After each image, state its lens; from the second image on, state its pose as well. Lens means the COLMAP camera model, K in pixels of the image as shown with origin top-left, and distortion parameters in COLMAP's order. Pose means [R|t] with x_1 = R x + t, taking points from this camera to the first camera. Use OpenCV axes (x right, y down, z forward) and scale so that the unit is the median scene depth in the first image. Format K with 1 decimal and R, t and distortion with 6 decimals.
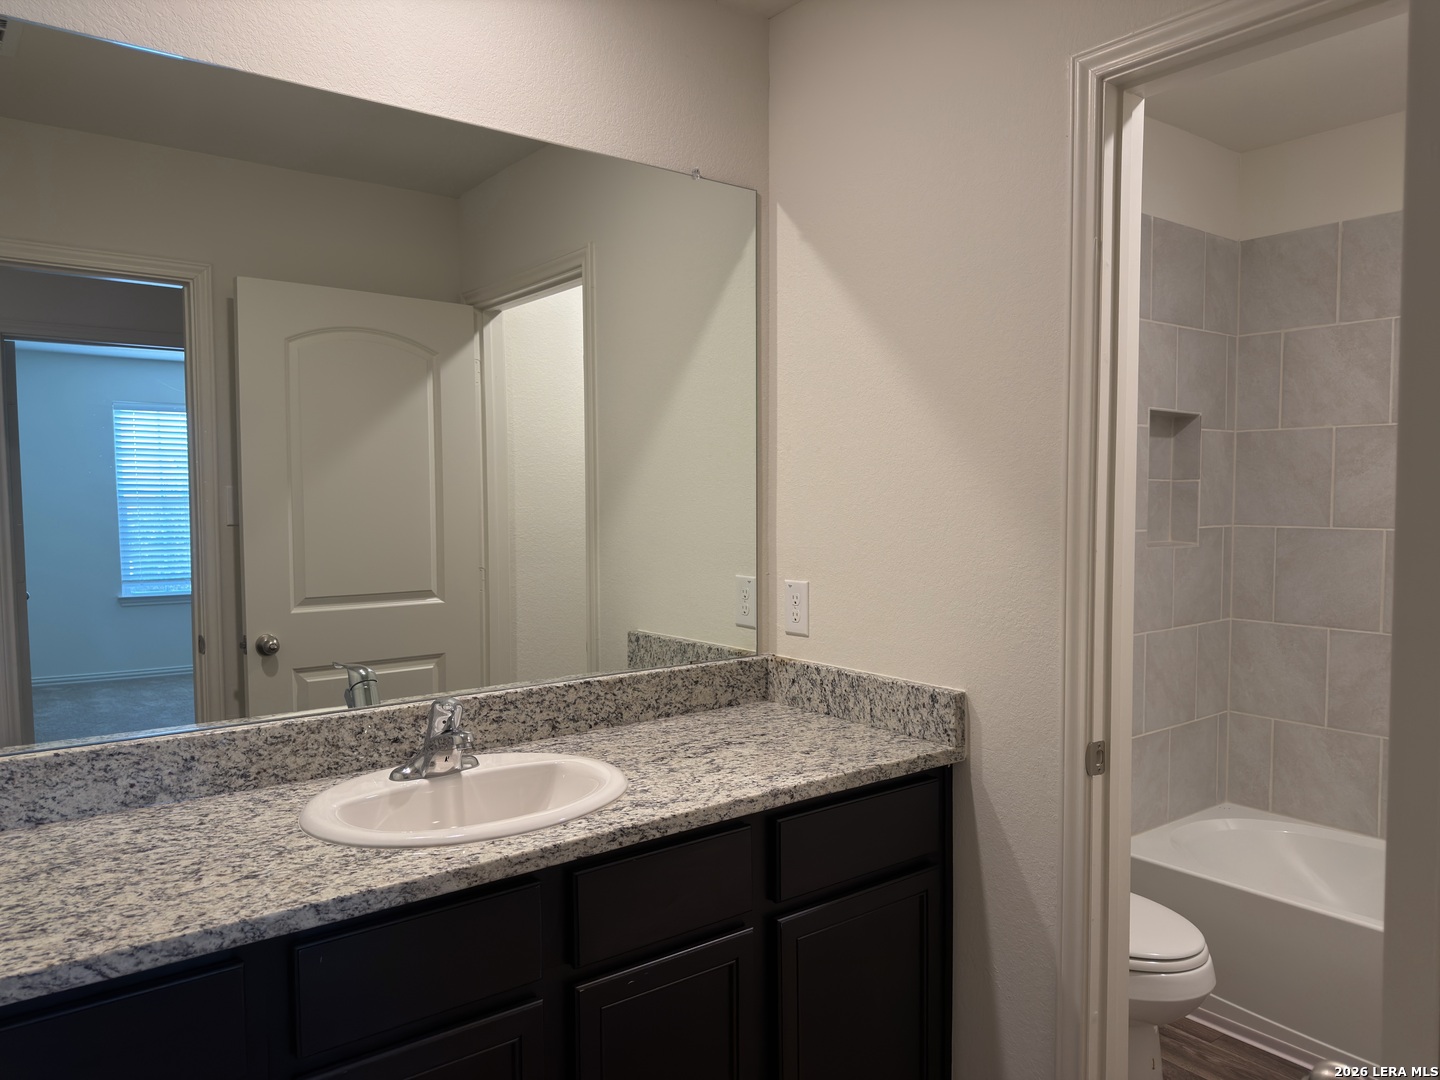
lens RADIAL K [[1018.4, 0, 720.0], [0, 1018.4, 540.0], [0, 0, 1]] dist [-0.001066, 0.000149]
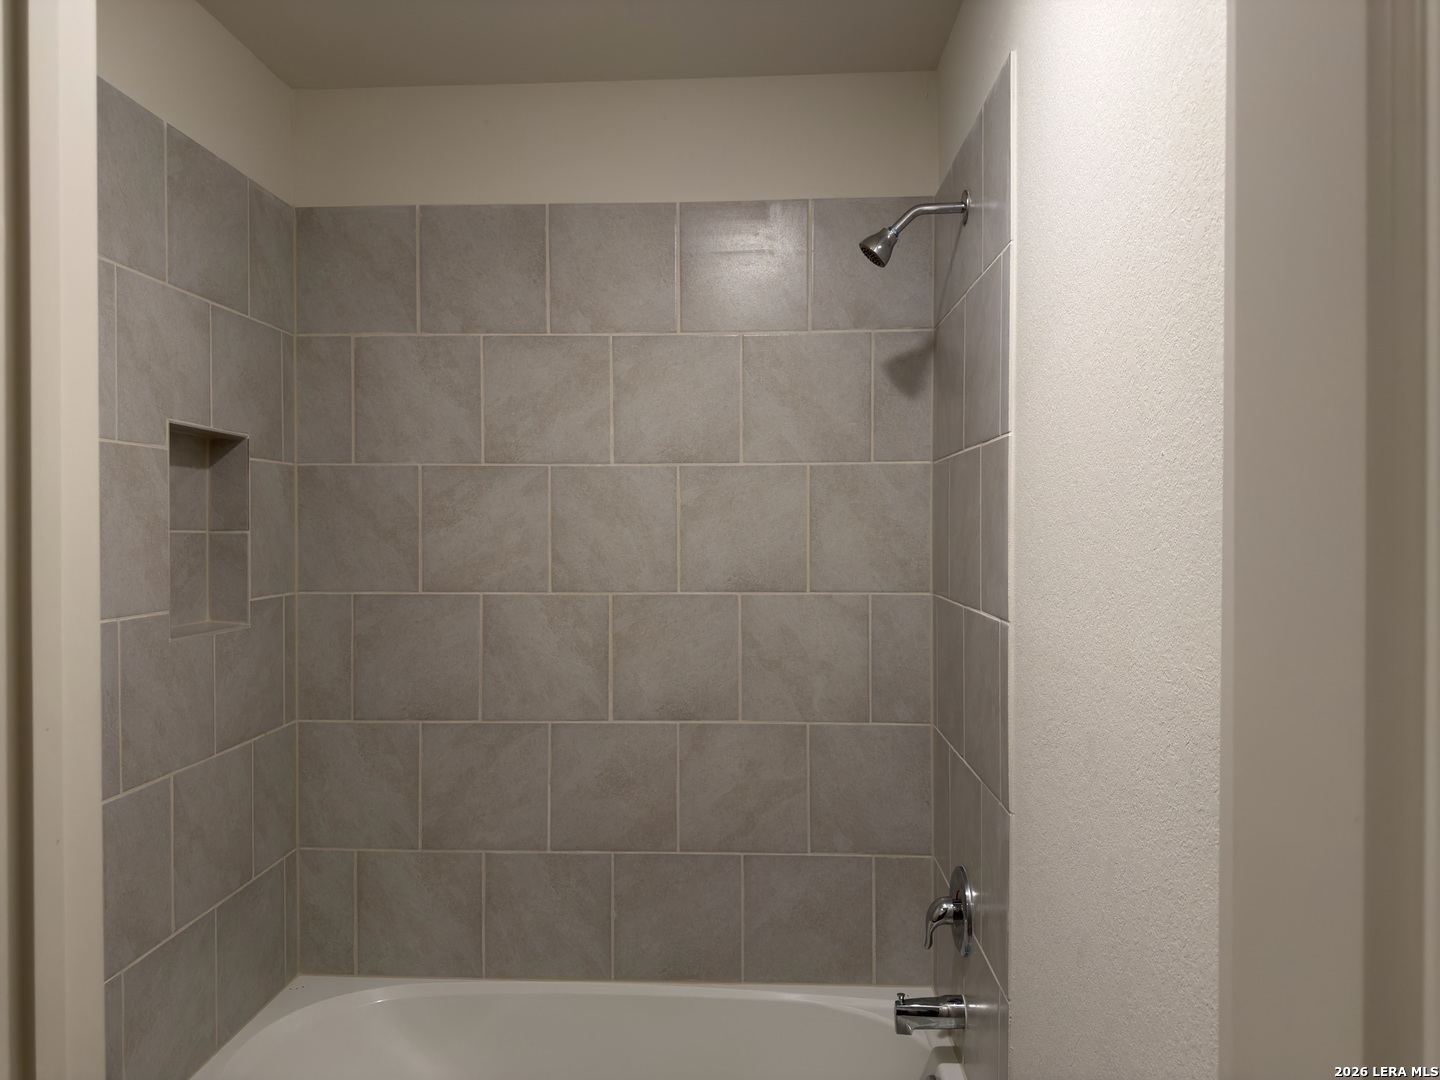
lens RADIAL K [[1017.7, 0, 720.0], [0, 1017.7, 540.0], [0, 0, 1]] dist [0.073244, -0.146753]
pose [[0.643326, -0.008719, 0.765543, 0.141734], [0.037908, 0.999071, -0.020478, -0.026696], [-0.764653, 0.042194, 0.643059, 0.304783]]
